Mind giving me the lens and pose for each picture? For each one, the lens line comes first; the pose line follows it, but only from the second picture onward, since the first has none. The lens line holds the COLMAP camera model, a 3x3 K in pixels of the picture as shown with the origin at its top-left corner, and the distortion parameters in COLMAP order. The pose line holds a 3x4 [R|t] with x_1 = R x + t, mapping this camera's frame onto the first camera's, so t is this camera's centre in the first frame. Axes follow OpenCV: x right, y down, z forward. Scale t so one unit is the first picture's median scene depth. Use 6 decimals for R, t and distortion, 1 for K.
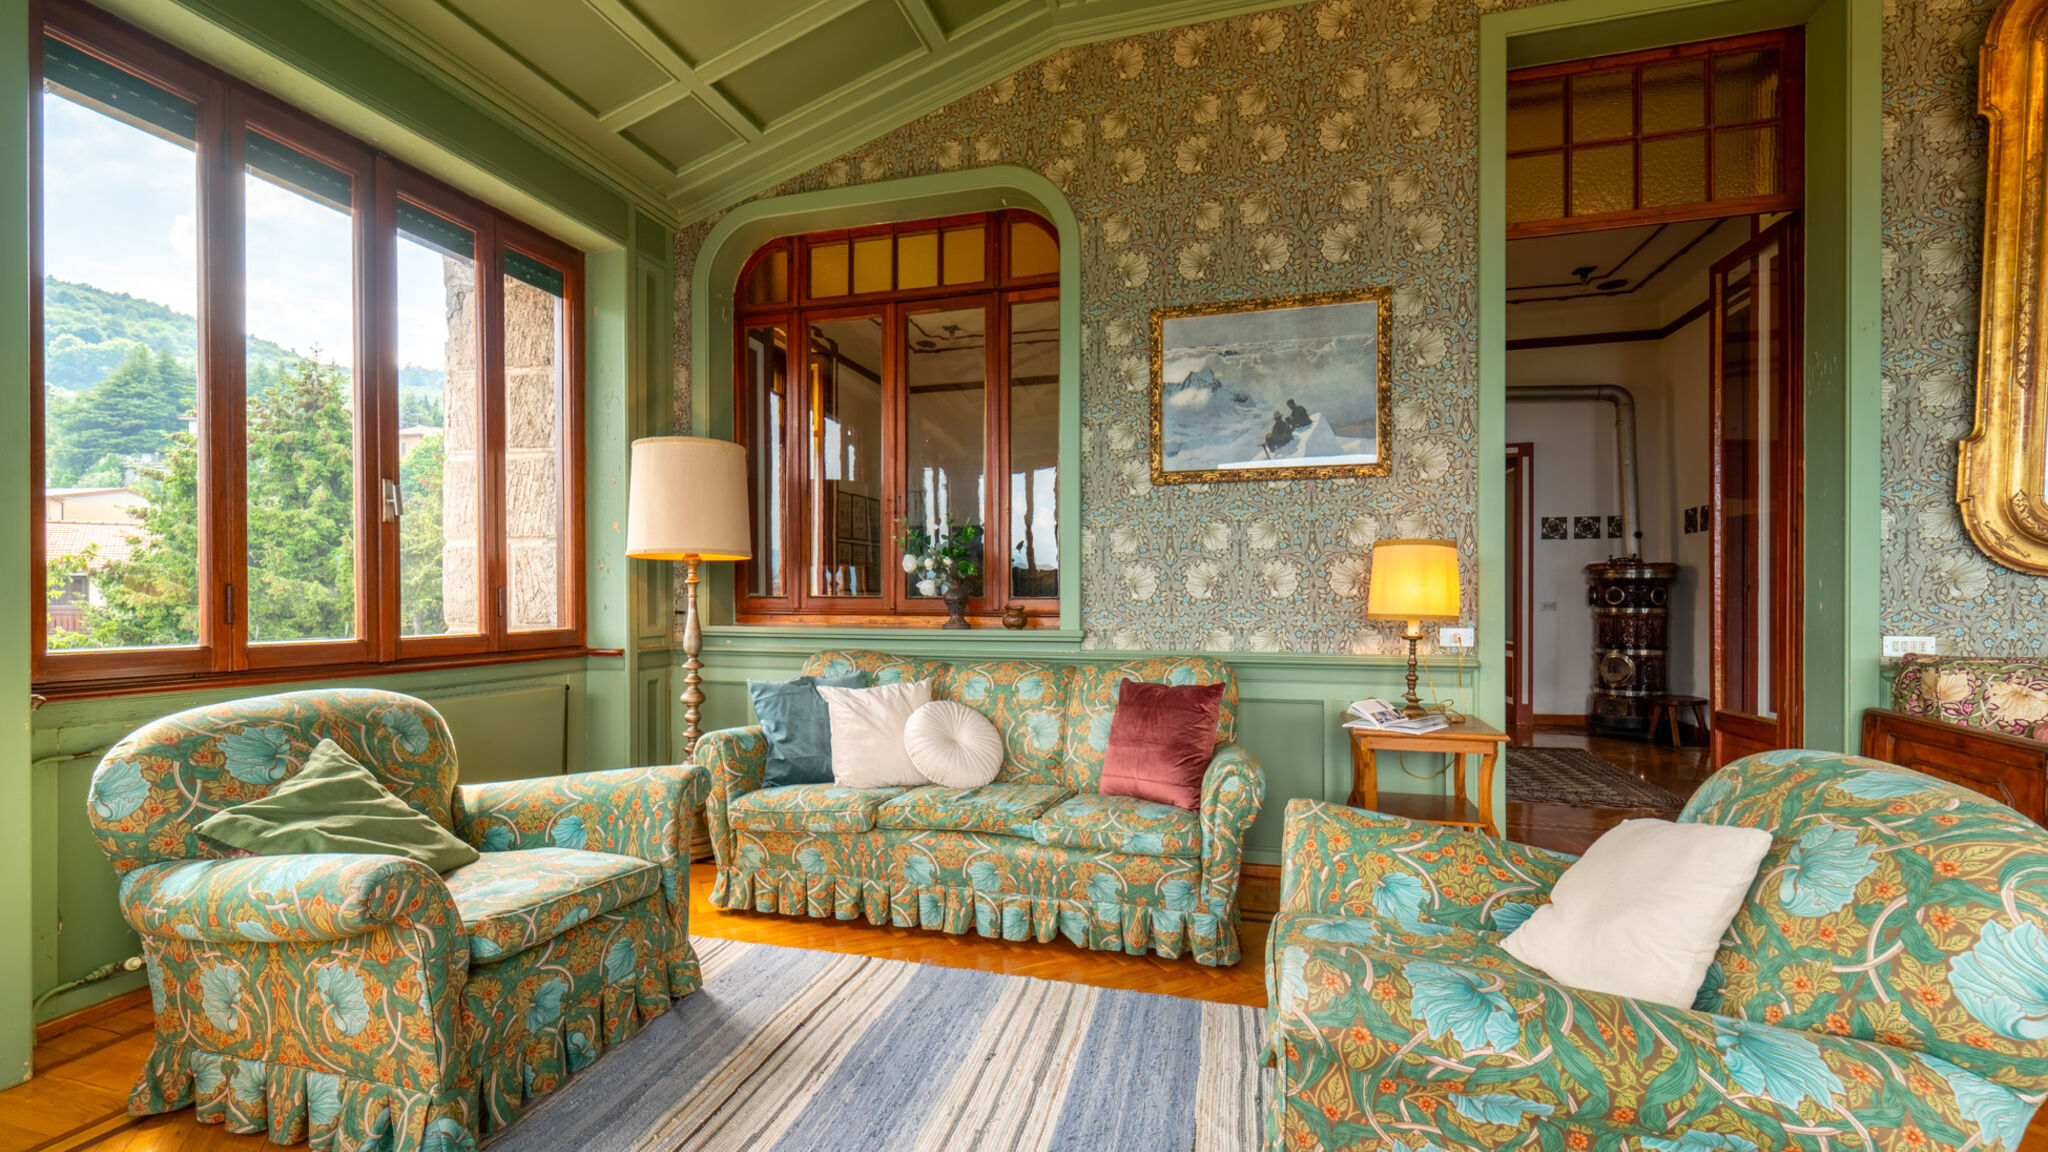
lens RADIAL K [[824.4, 0, 1018.7], [0, 824.4, 599.5], [0, 0, 1]] dist [0.001324, -0.000774]
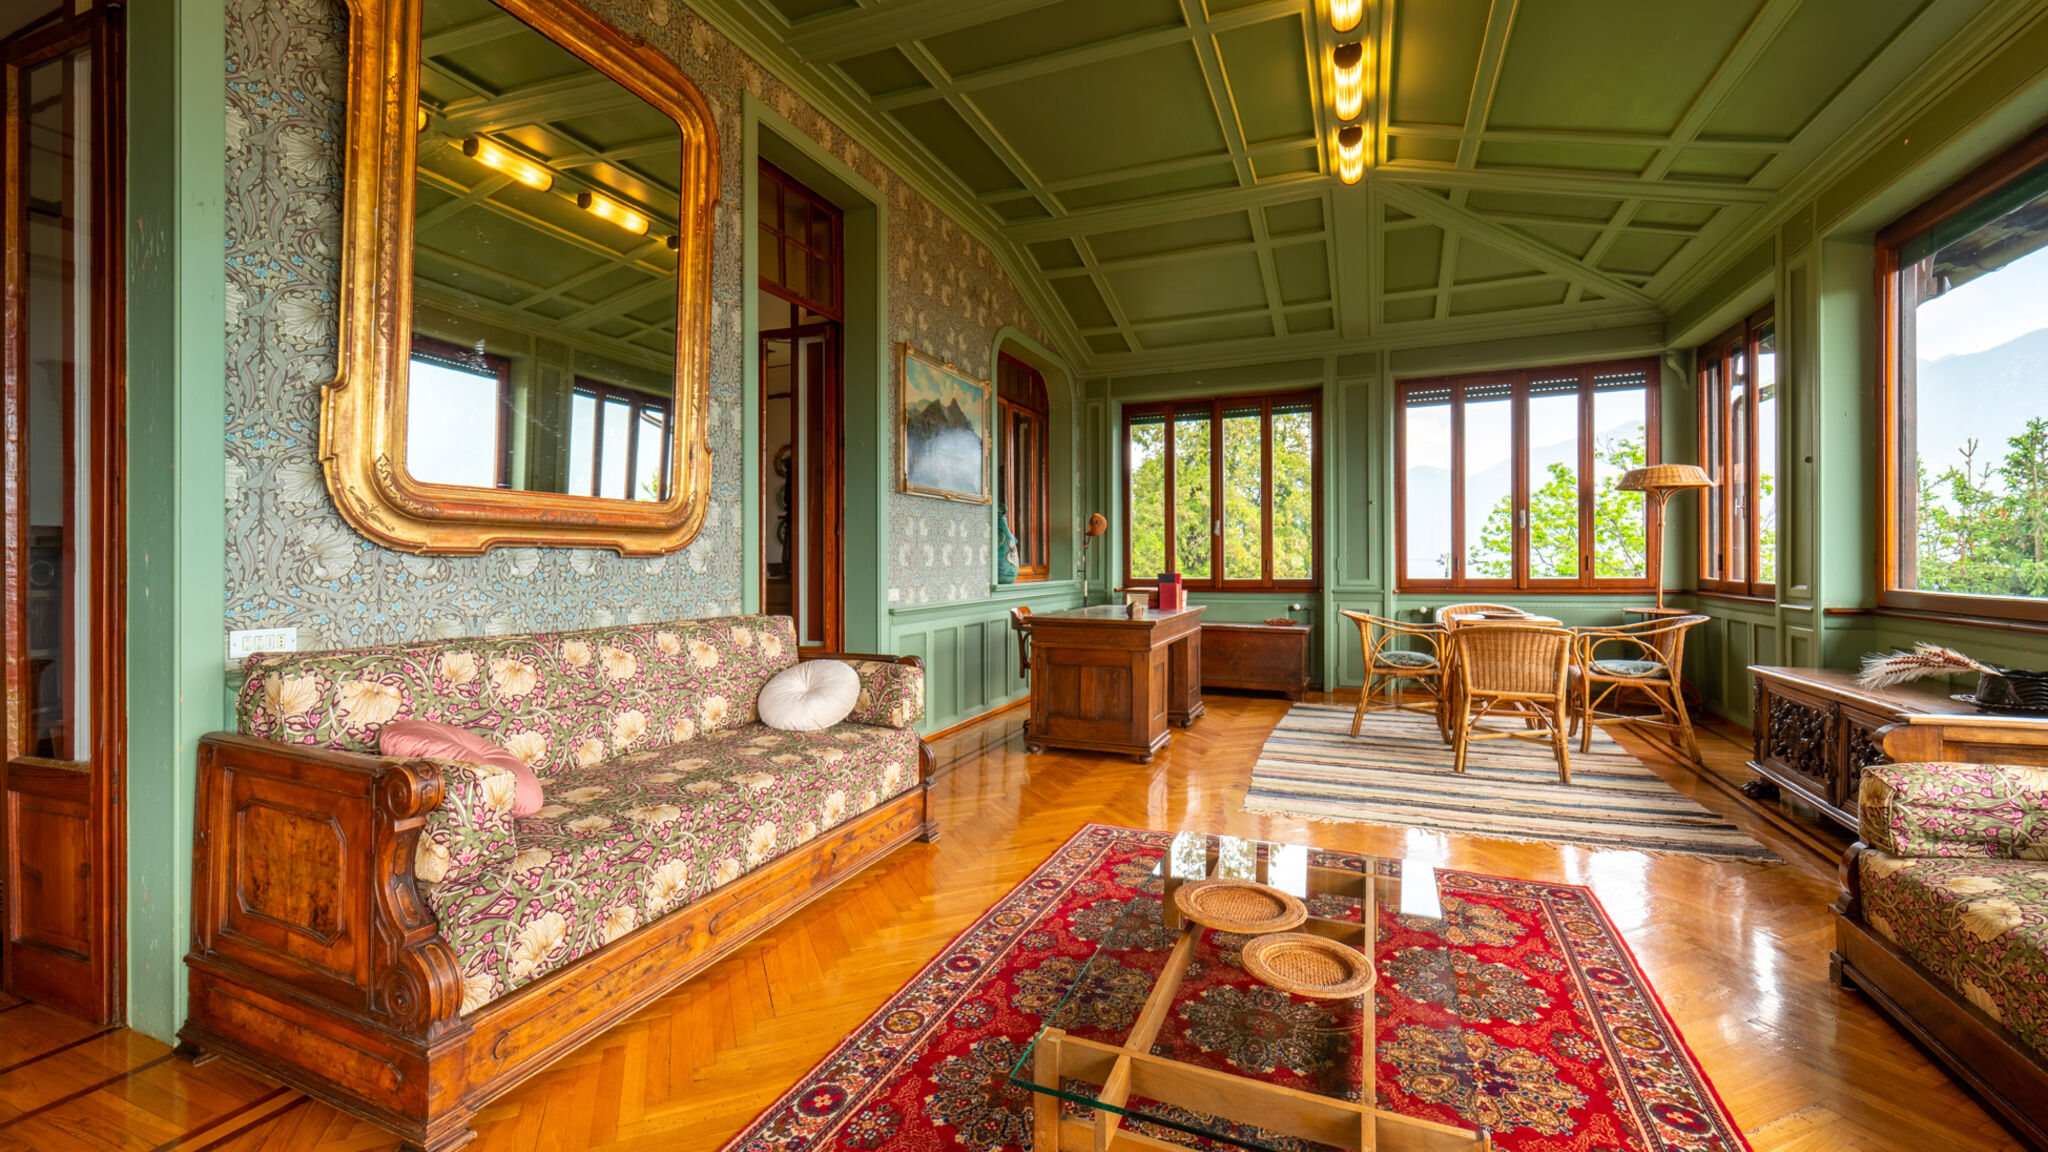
lens RADIAL K [[837.8, 0, 1027.1], [0, 837.8, 552.4], [0, 0, 1]] dist [0.001753, 0.000053]
pose [[0.113577, 0.009552, 0.993483, 0.362608], [0.011679, 0.999872, -0.010948, -0.008860], [-0.993461, 0.012846, 0.113451, 0.195881]]
